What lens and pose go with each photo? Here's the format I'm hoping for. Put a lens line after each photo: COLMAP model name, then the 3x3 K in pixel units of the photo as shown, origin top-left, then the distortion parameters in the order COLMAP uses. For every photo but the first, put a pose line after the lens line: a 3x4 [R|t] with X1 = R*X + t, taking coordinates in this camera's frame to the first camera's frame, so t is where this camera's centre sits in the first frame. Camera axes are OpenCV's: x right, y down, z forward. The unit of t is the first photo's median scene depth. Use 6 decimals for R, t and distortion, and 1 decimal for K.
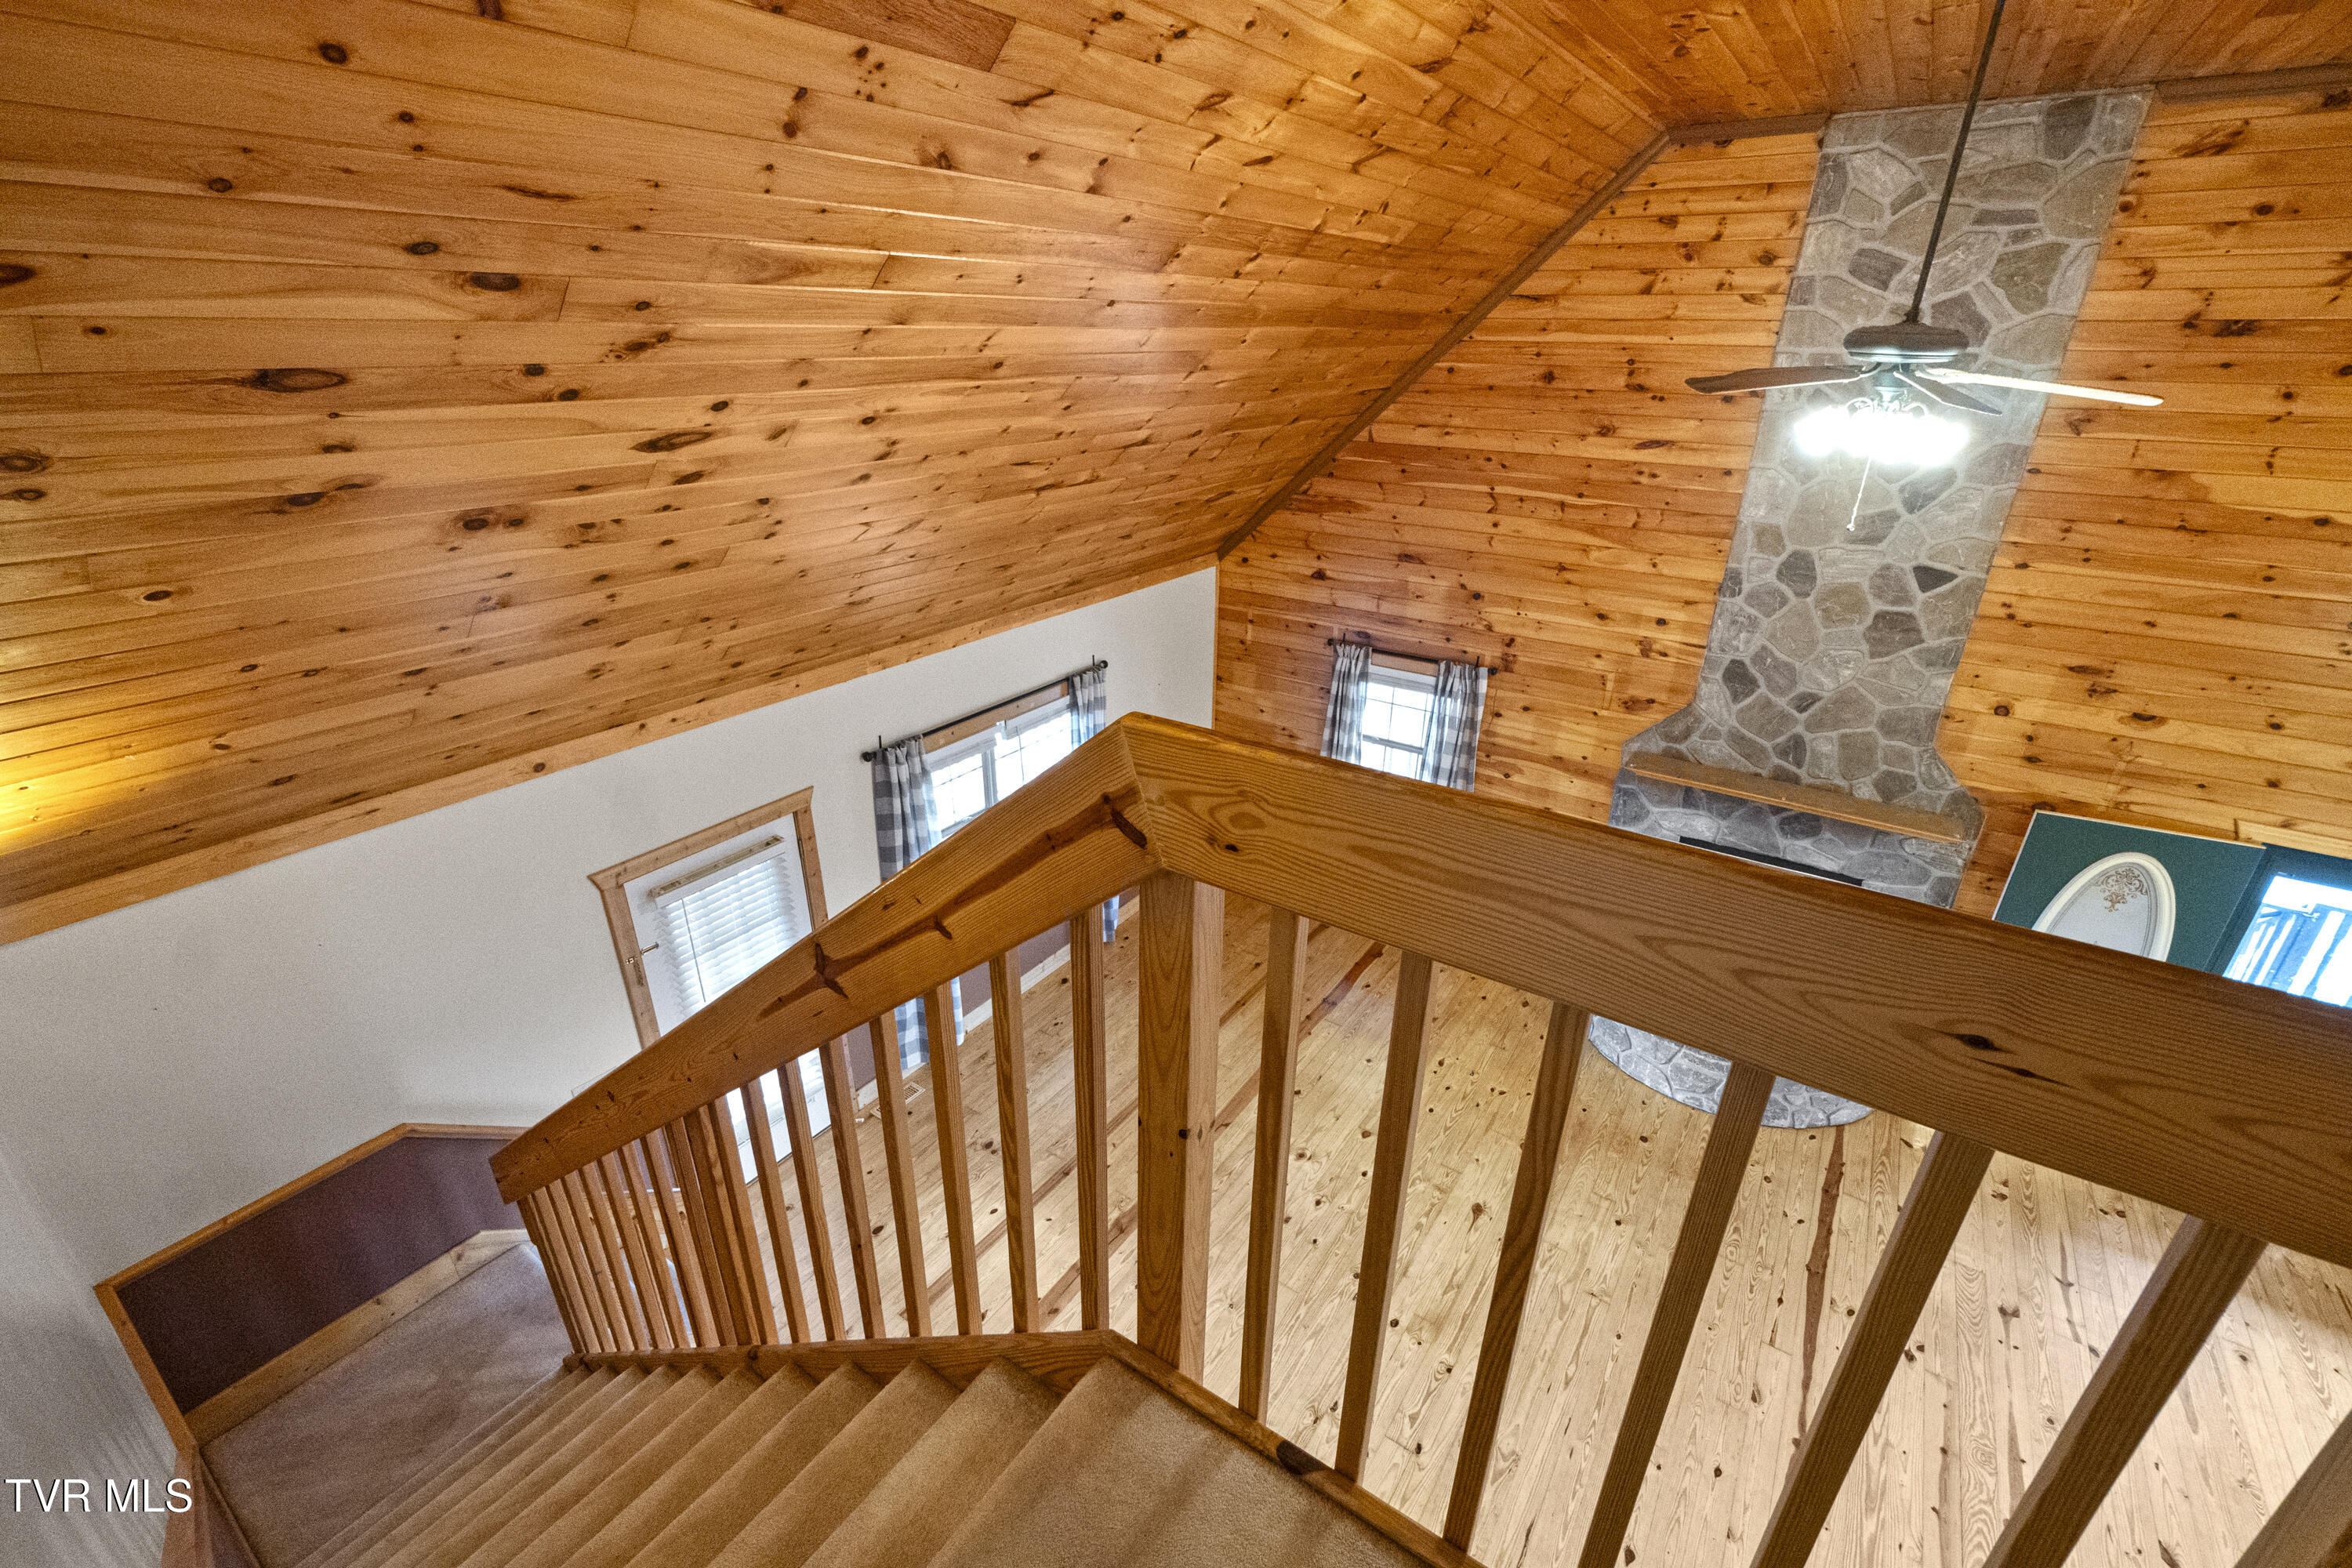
lens RADIAL K [[1009.1, 0, 1170.7], [0, 1009.1, 783.5], [0, 0, 1]] dist [-0.002714, 0.003818]
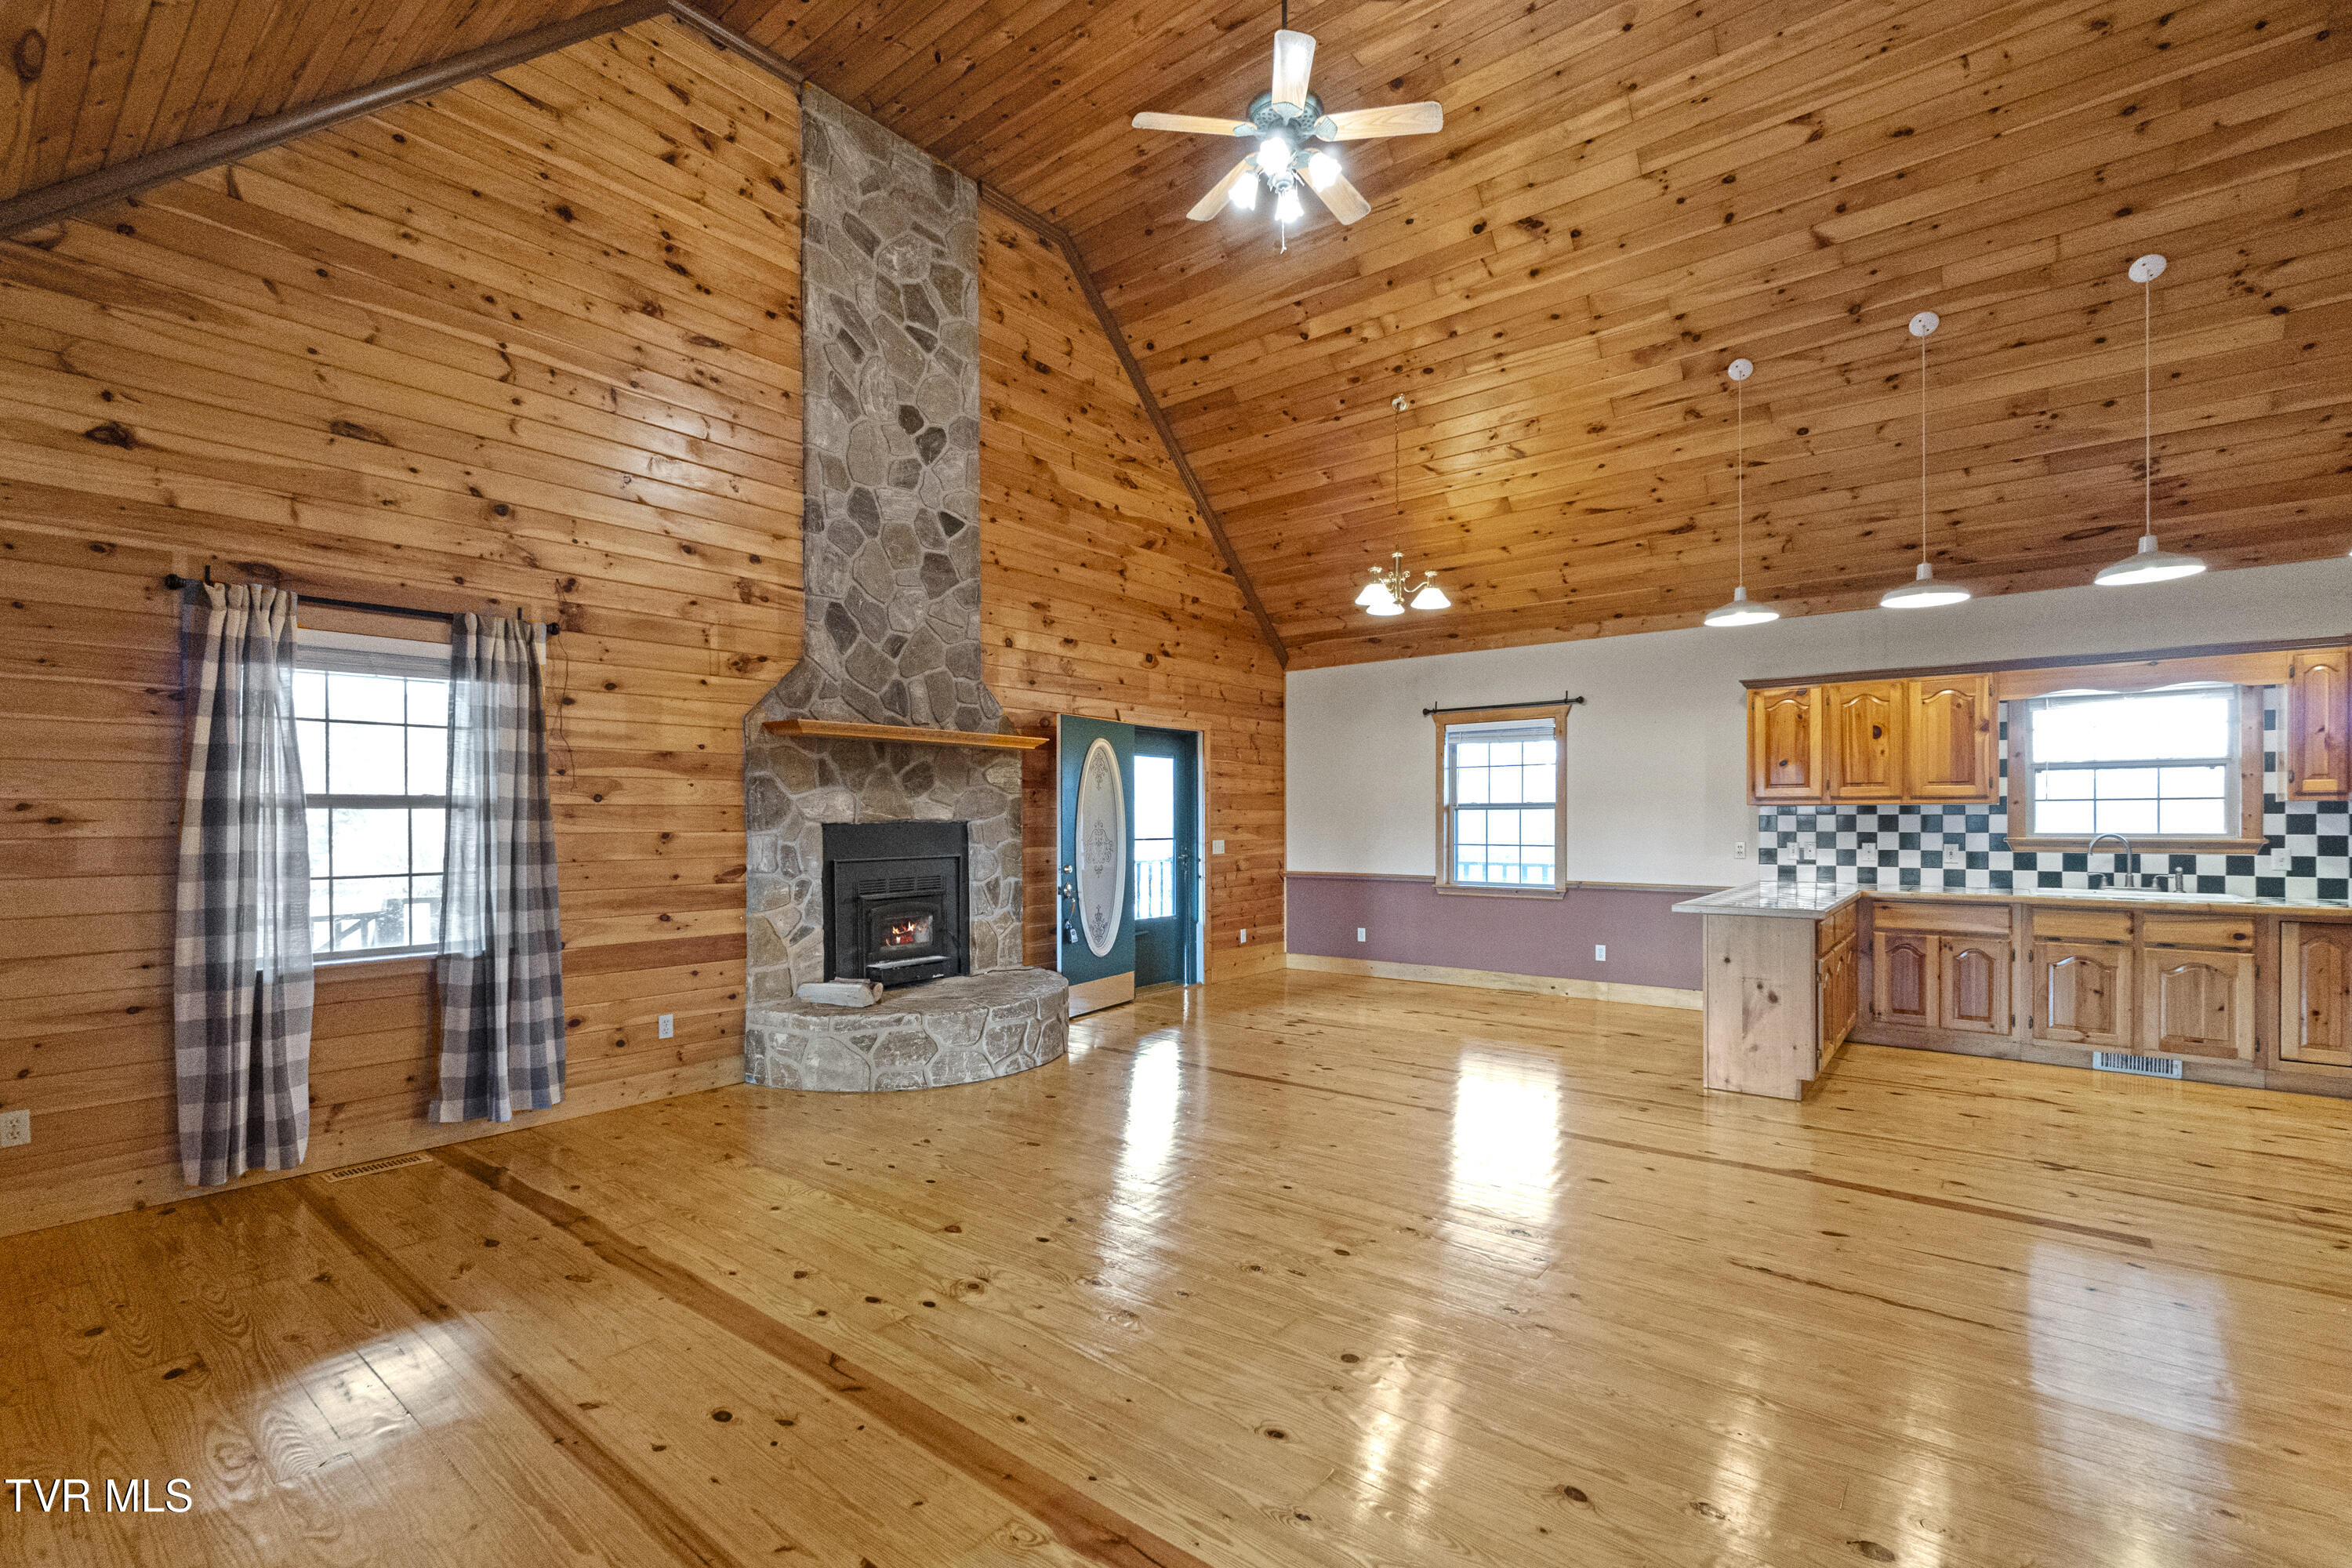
lens RADIAL K [[1041.9, 0, 1150.0], [0, 1041.9, 819.9], [0, 0, 1]] dist [-0.003108, 0.000128]
pose [[0.087128, -0.011291, 0.996133, -0.352802], [0.408982, 0.912188, -0.025433, 0.196588], [-0.908374, 0.409616, 0.084095, 0.744280]]
